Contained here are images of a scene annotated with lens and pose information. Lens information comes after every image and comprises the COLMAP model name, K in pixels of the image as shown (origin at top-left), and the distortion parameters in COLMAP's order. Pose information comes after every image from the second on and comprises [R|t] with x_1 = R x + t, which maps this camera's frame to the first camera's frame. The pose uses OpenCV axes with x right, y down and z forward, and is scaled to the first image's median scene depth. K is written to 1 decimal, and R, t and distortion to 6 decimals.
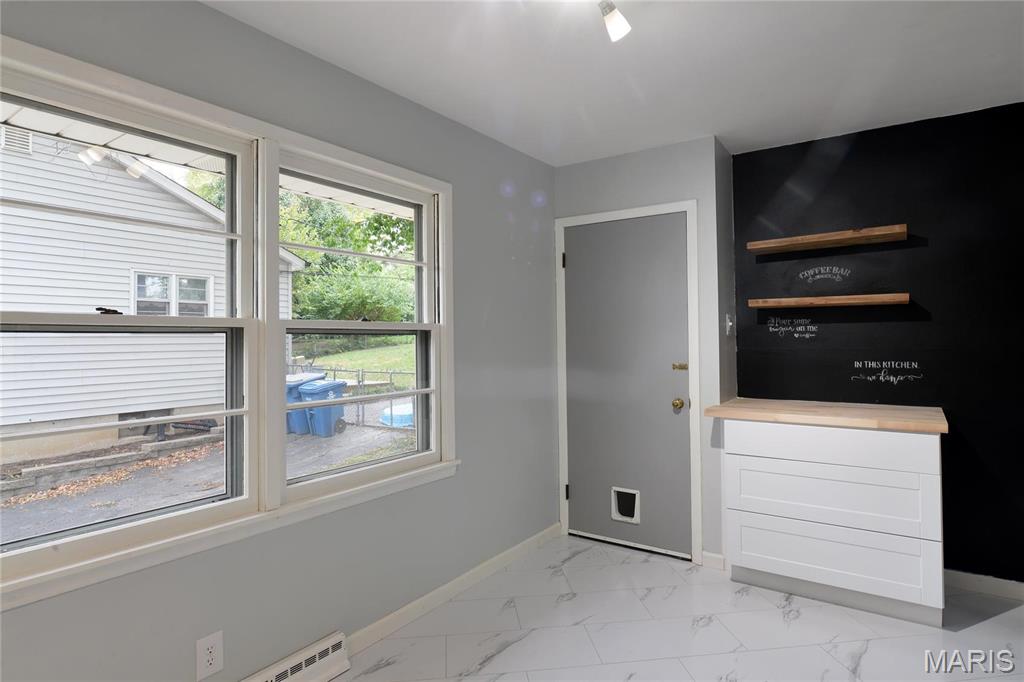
lens RADIAL K [[564.6, 0, 510.2], [0, 564.6, 325.2], [0, 0, 1]] dist [-0.001852, 0.000764]
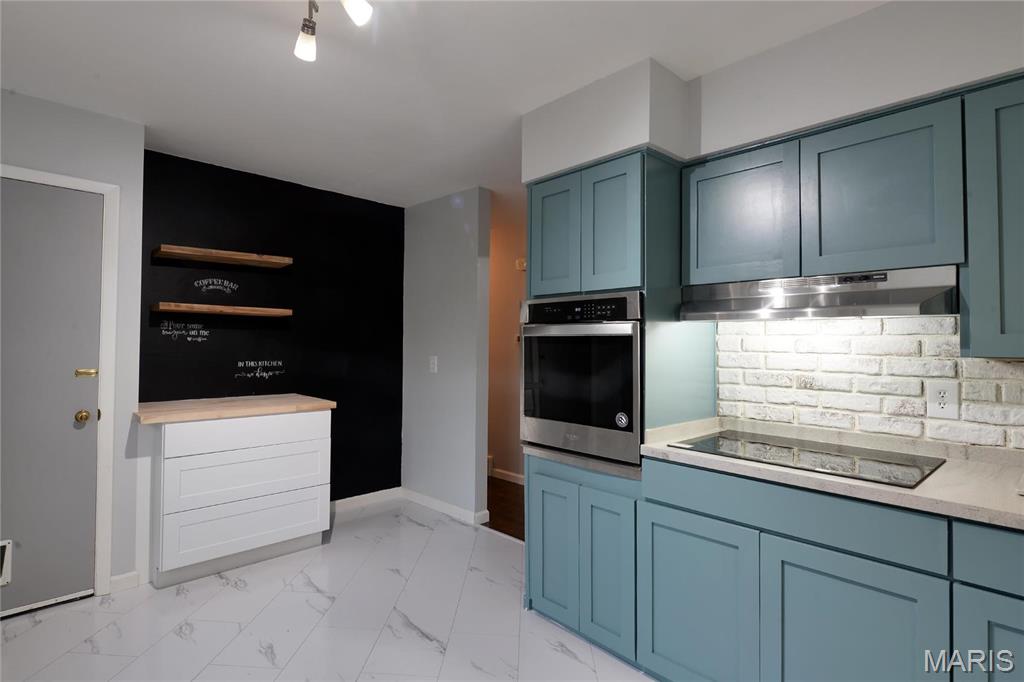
lens RADIAL K [[510.4, 0, 511.5], [0, 510.4, 332.3], [0, 0, 1]] dist [-0.000959, 0.000113]
pose [[0.182574, 0.033346, 0.982627, -0.348807], [-0.037208, 0.998943, -0.026986, 0.009465], [-0.982488, -0.031635, 0.183621, 0.233888]]
